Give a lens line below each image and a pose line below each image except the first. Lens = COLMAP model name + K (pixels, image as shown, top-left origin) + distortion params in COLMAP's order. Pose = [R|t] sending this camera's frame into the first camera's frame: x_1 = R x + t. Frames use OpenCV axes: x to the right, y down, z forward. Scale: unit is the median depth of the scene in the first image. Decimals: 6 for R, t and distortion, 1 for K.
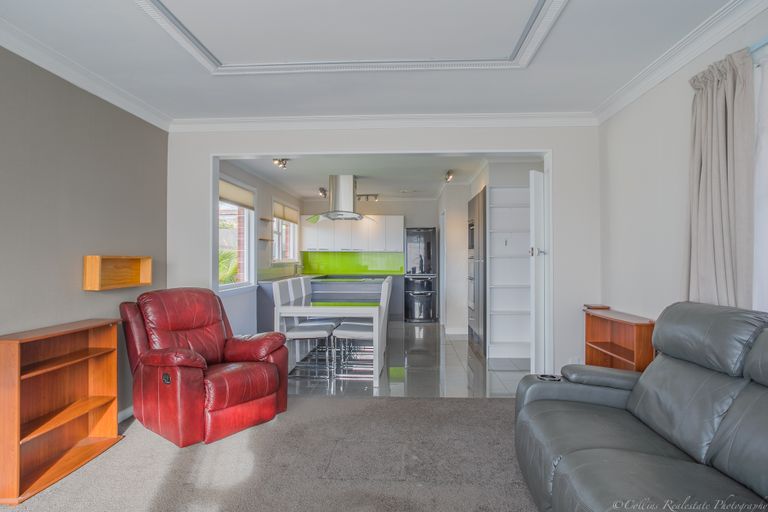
lens RADIAL K [[436.5, 0, 388.7], [0, 436.5, 254.4], [0, 0, 1]] dist [-0.026677, 0.000684]
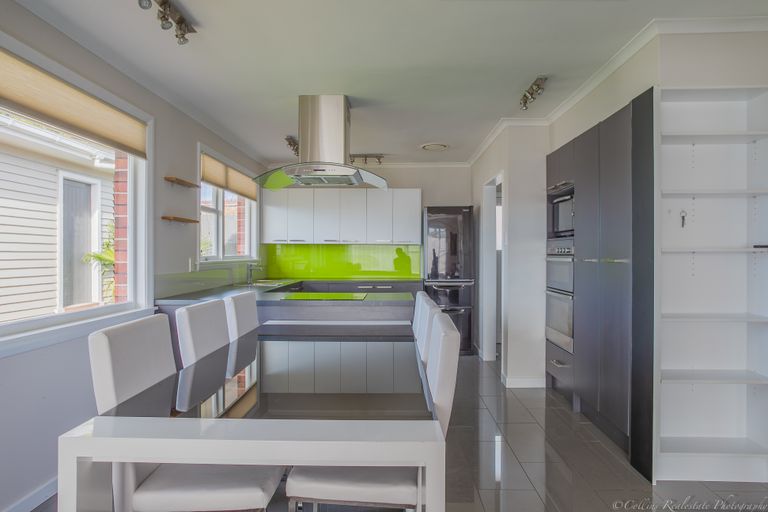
lens RADIAL K [[436.5, 0, 388.7], [0, 436.5, 254.4], [0, 0, 1]] dist [-0.026677, 0.000684]
pose [[0.999552, 0.000268, 0.029934, -0.037105], [-0.000561, 0.999952, 0.009798, 0.003171], [-0.029930, -0.009811, 0.999504, 0.399492]]
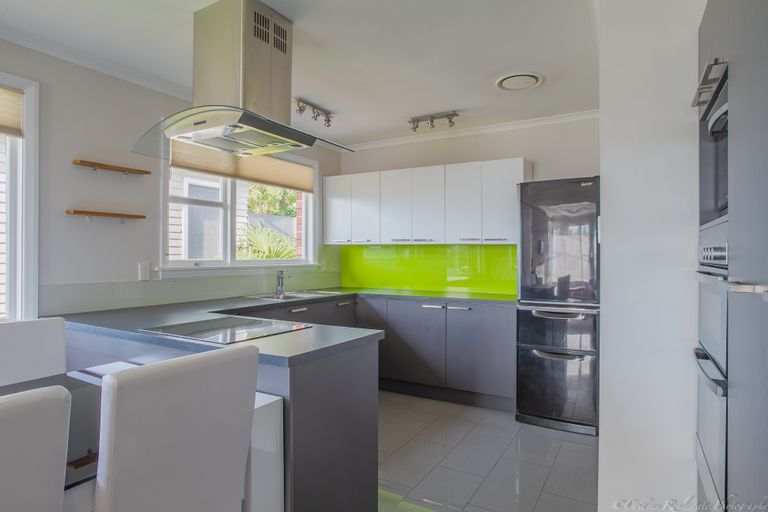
lens RADIAL K [[436.5, 0, 388.7], [0, 436.5, 254.4], [0, 0, 1]] dist [-0.026677, 0.000684]
pose [[0.891304, 0.002066, -0.453402, 0.125356], [0.000014, 0.999989, 0.004583, 0.002709], [0.453407, -0.004091, 0.891294, 0.649659]]
